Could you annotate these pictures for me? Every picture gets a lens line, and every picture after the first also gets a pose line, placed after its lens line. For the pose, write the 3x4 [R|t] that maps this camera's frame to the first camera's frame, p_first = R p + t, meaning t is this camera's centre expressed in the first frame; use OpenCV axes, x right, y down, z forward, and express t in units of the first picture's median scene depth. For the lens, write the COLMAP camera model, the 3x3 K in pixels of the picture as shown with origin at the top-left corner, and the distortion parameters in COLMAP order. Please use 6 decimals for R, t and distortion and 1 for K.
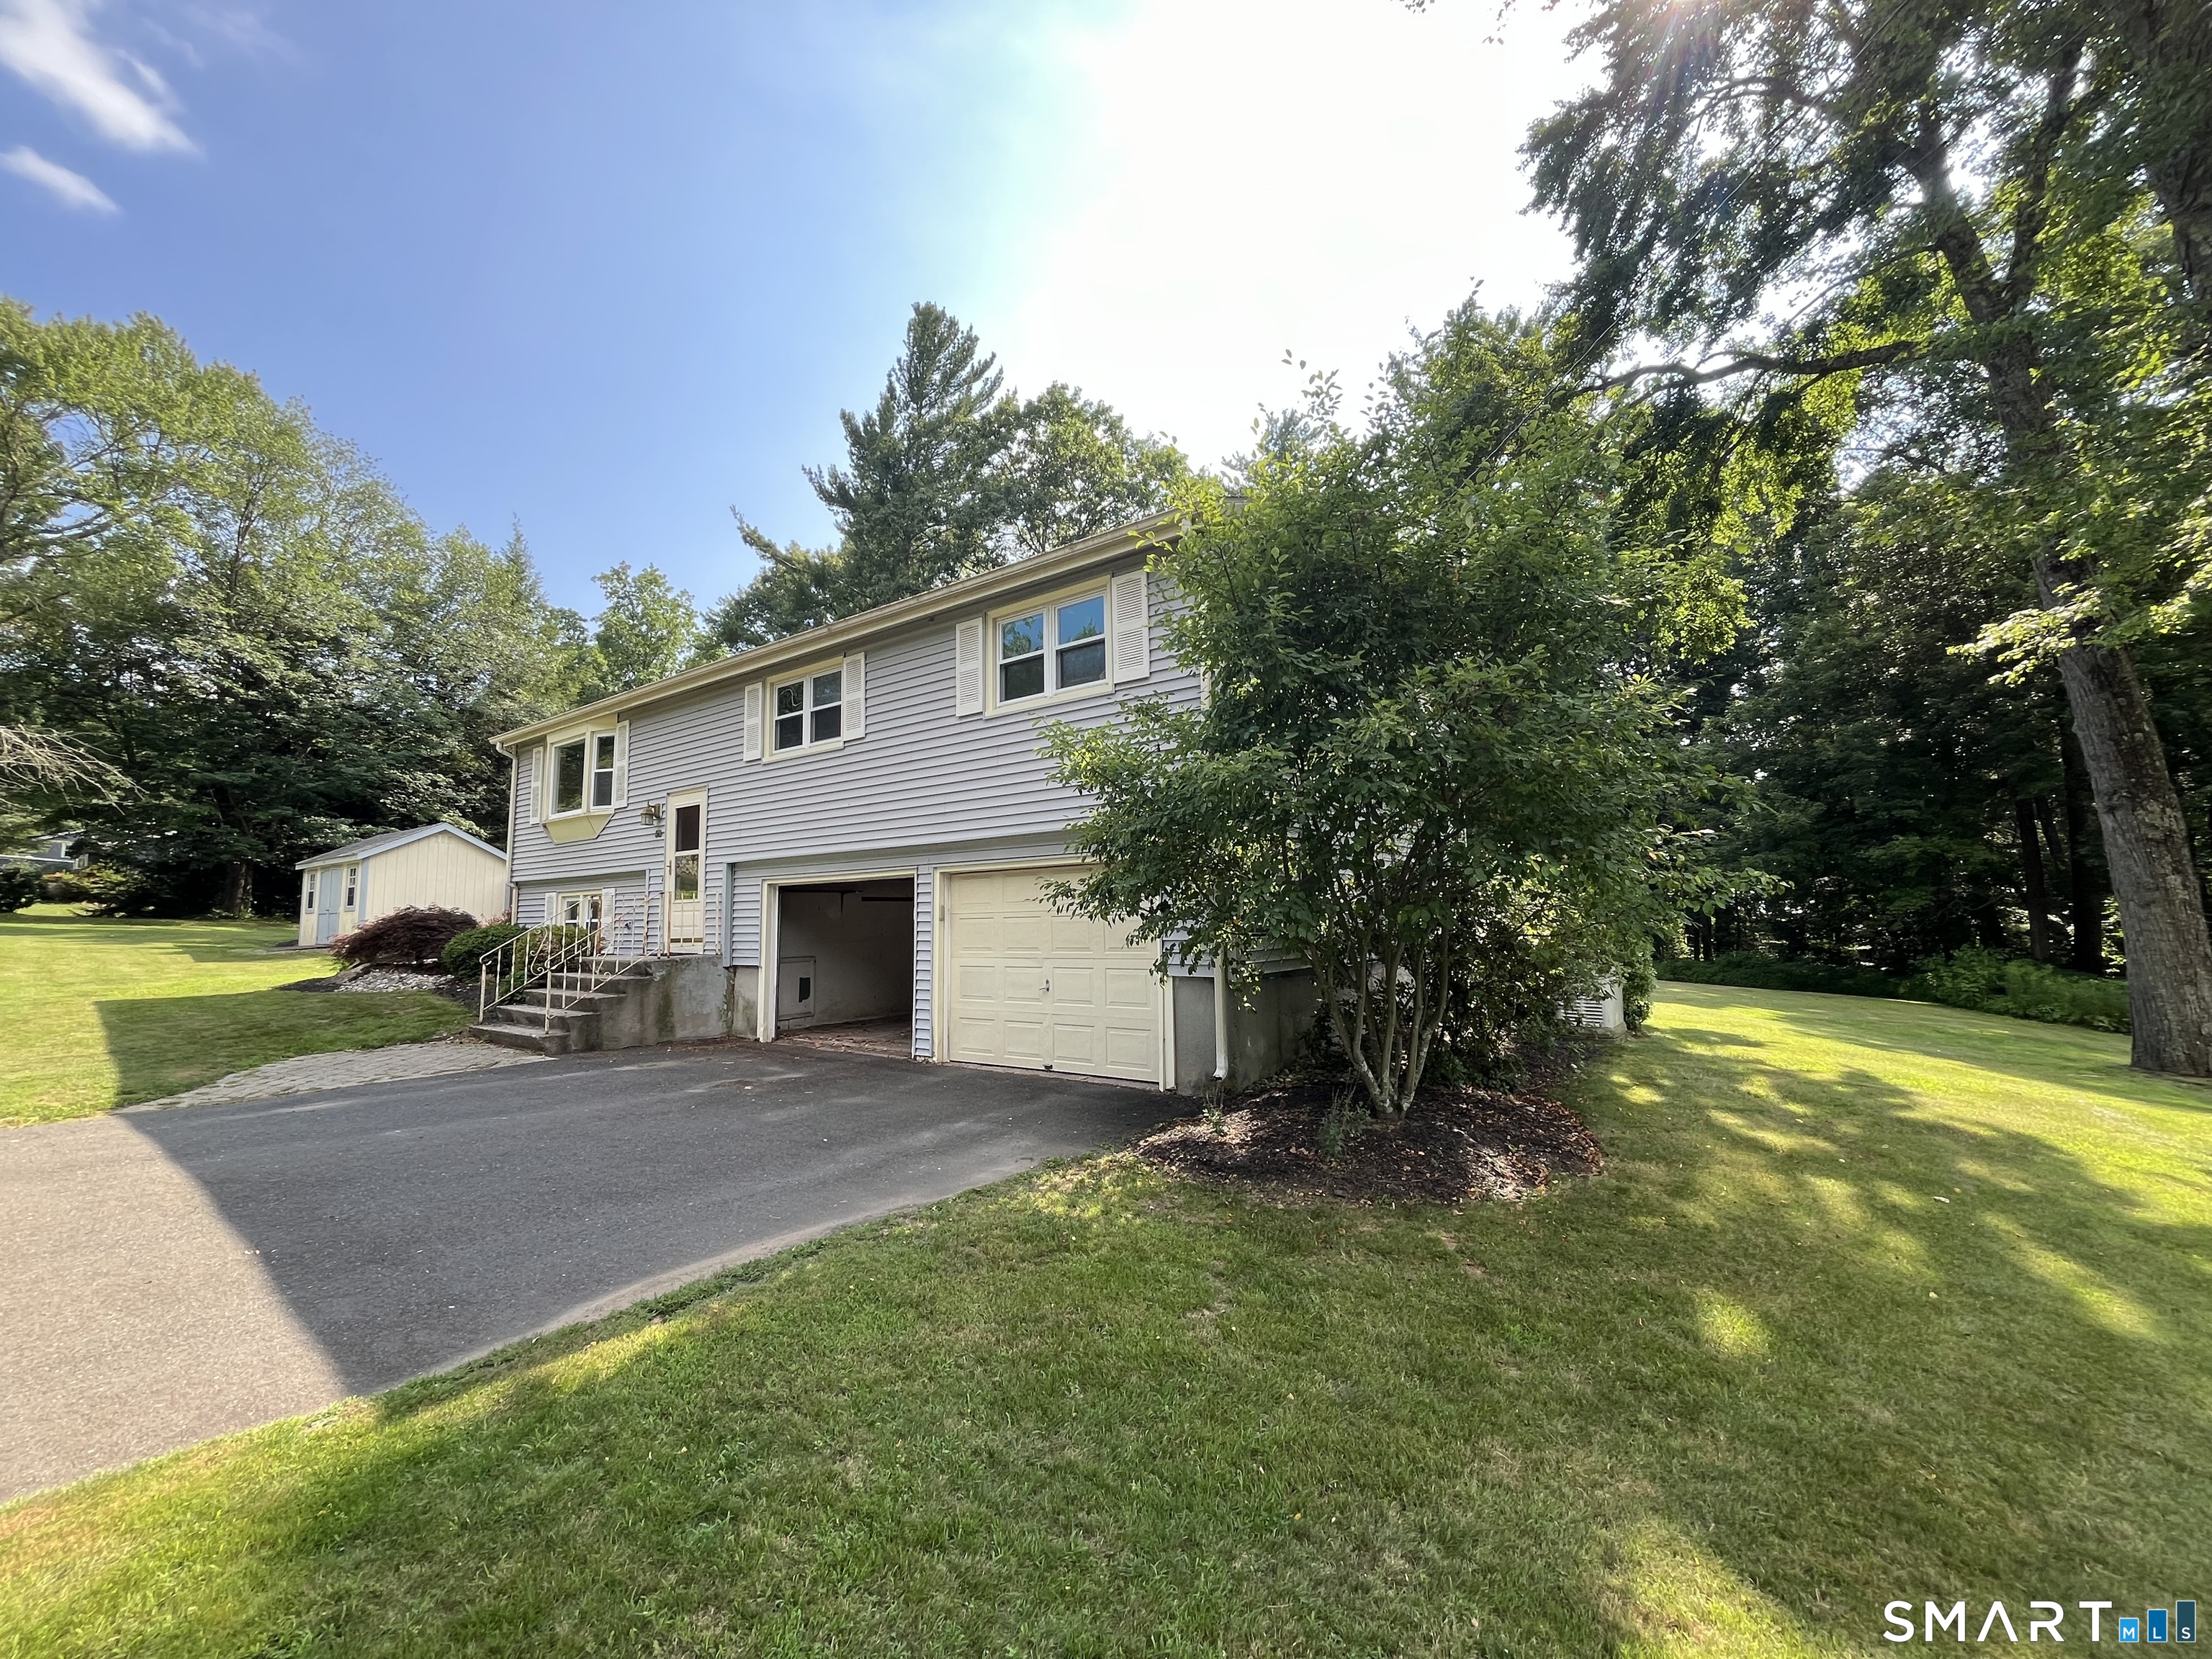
lens RADIAL K [[893.6, 0, 1106.0], [0, 893.6, 829.5], [0, 0, 1]] dist [0.002594, 0.000149]
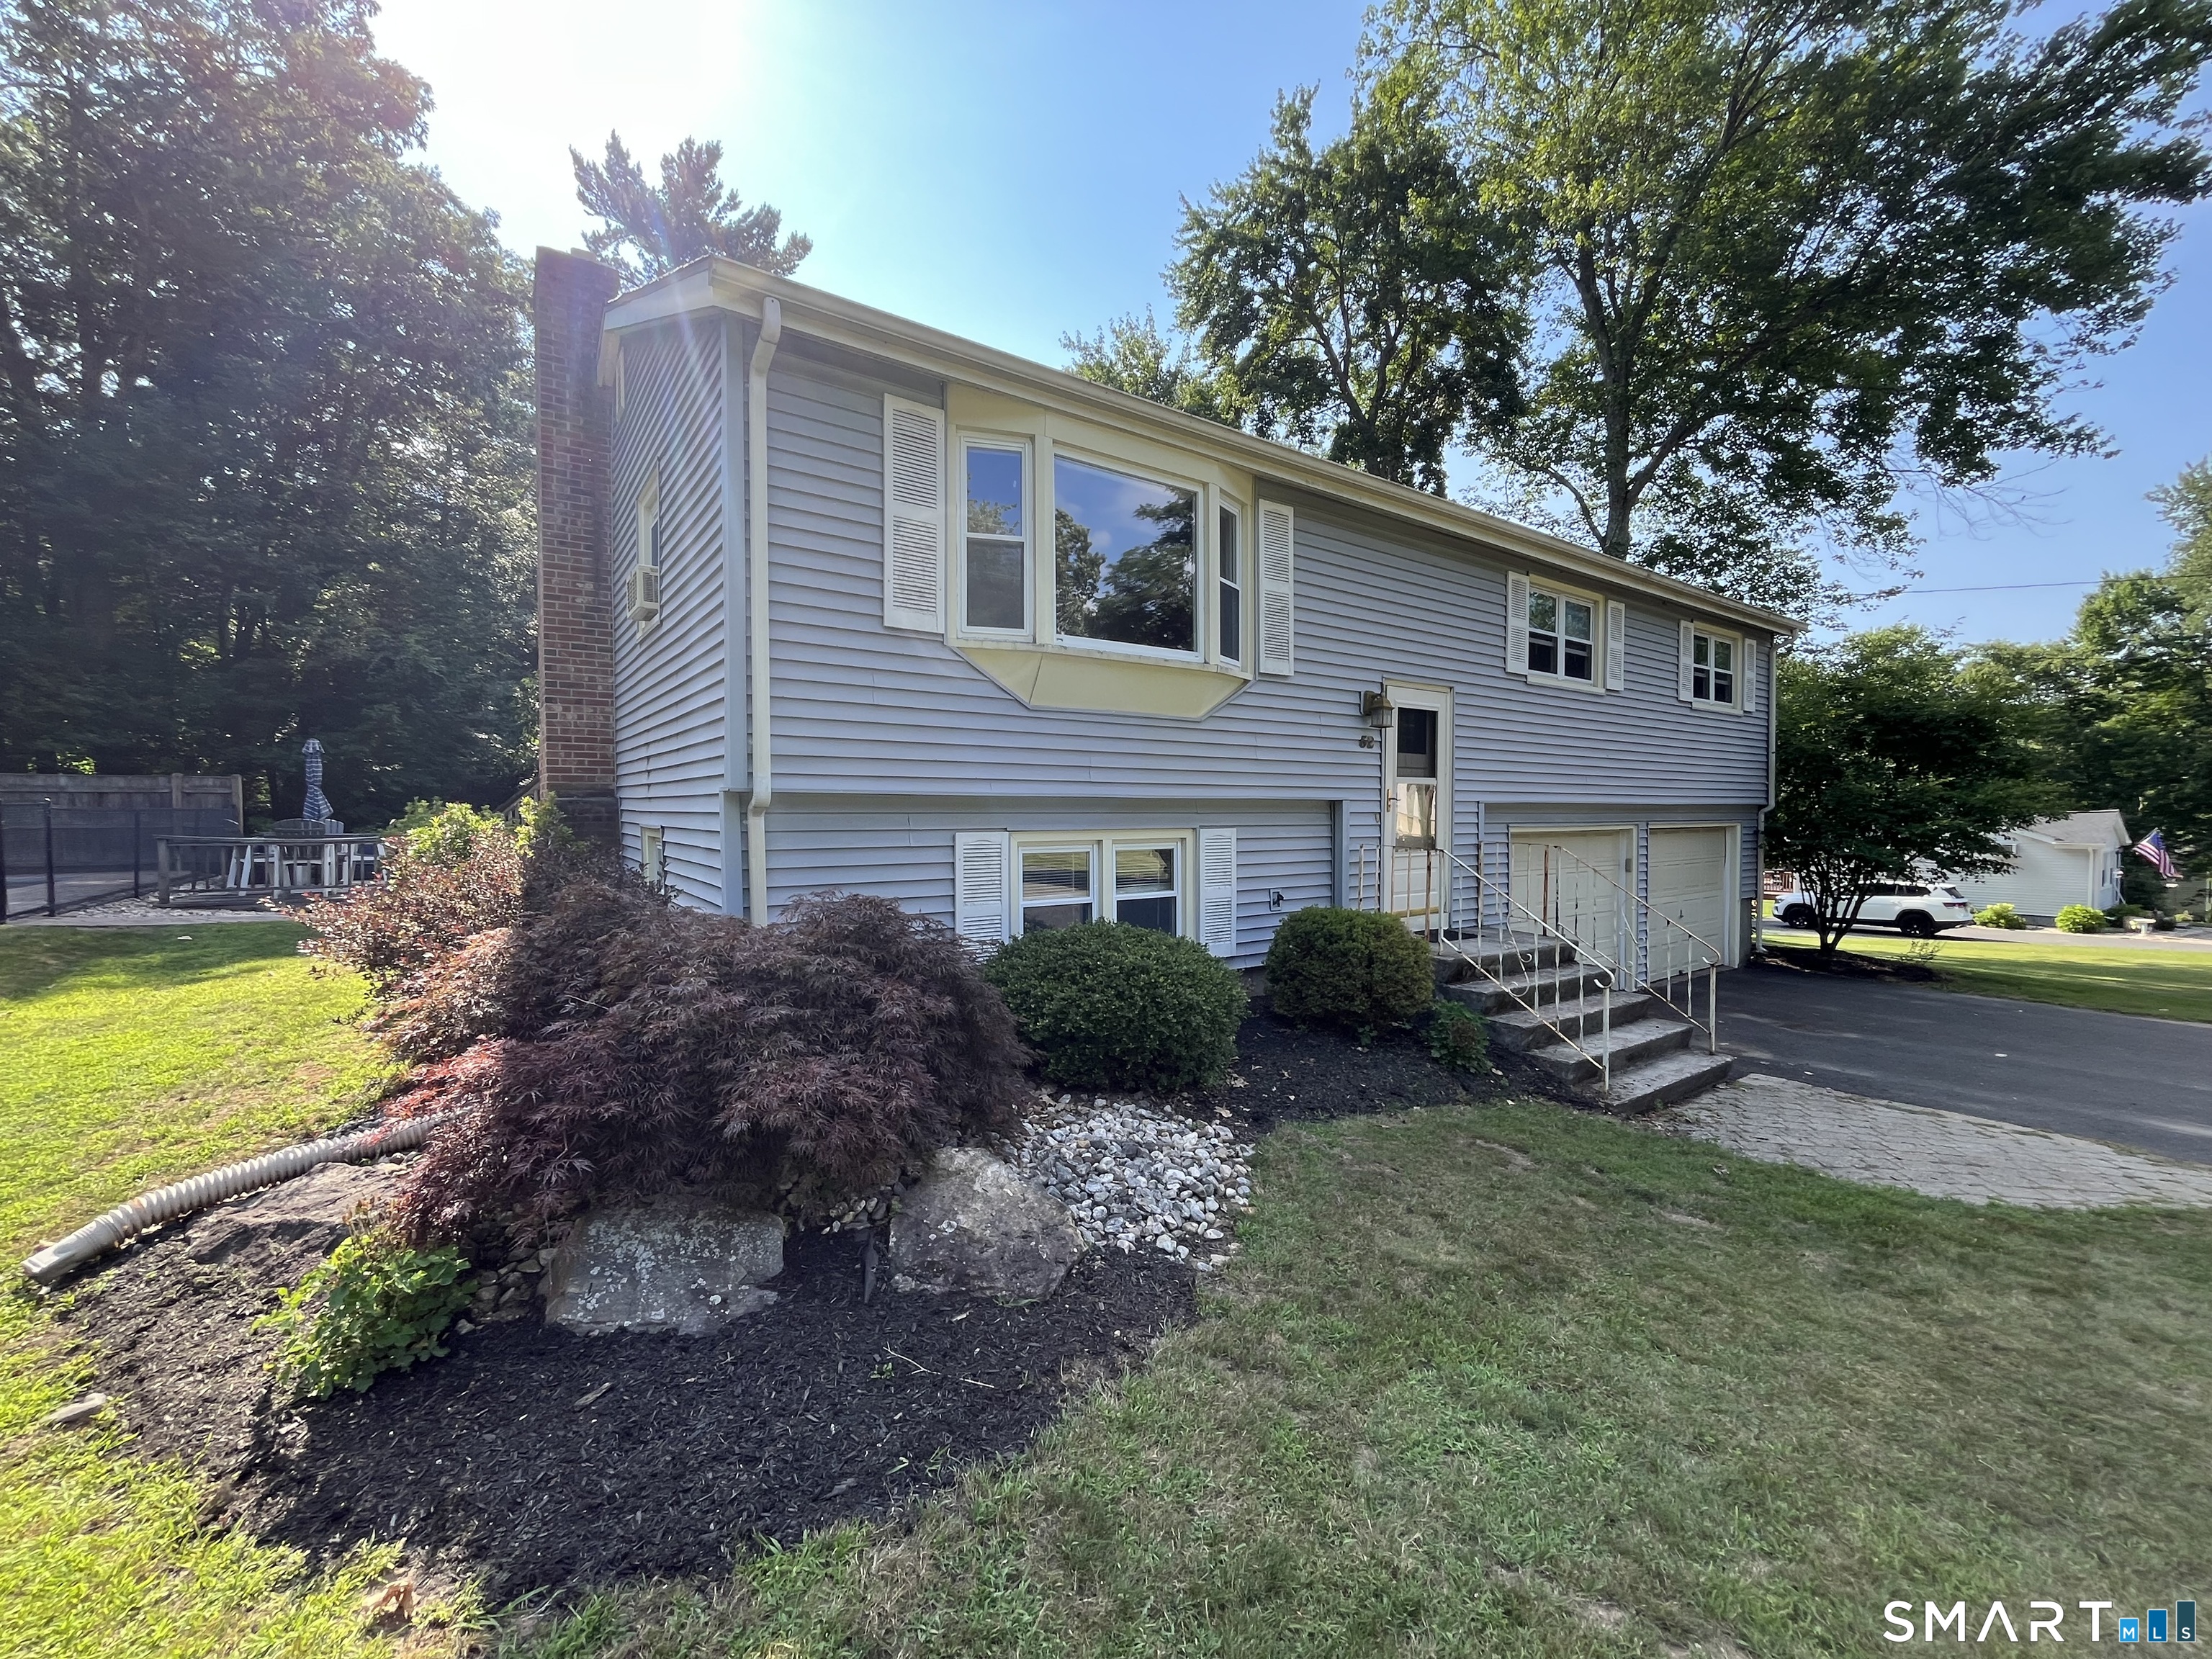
lens RADIAL K [[891.8, 0, 1097.0], [0, 891.8, 833.1], [0, 0, 1]] dist [0.001081, -0.000531]
pose [[0.290790, 0.005003, 0.956774, -1.172490], [-0.094815, 0.995215, 0.023613, 0.072087], [-0.952077, -0.097583, 0.289873, 1.039464]]
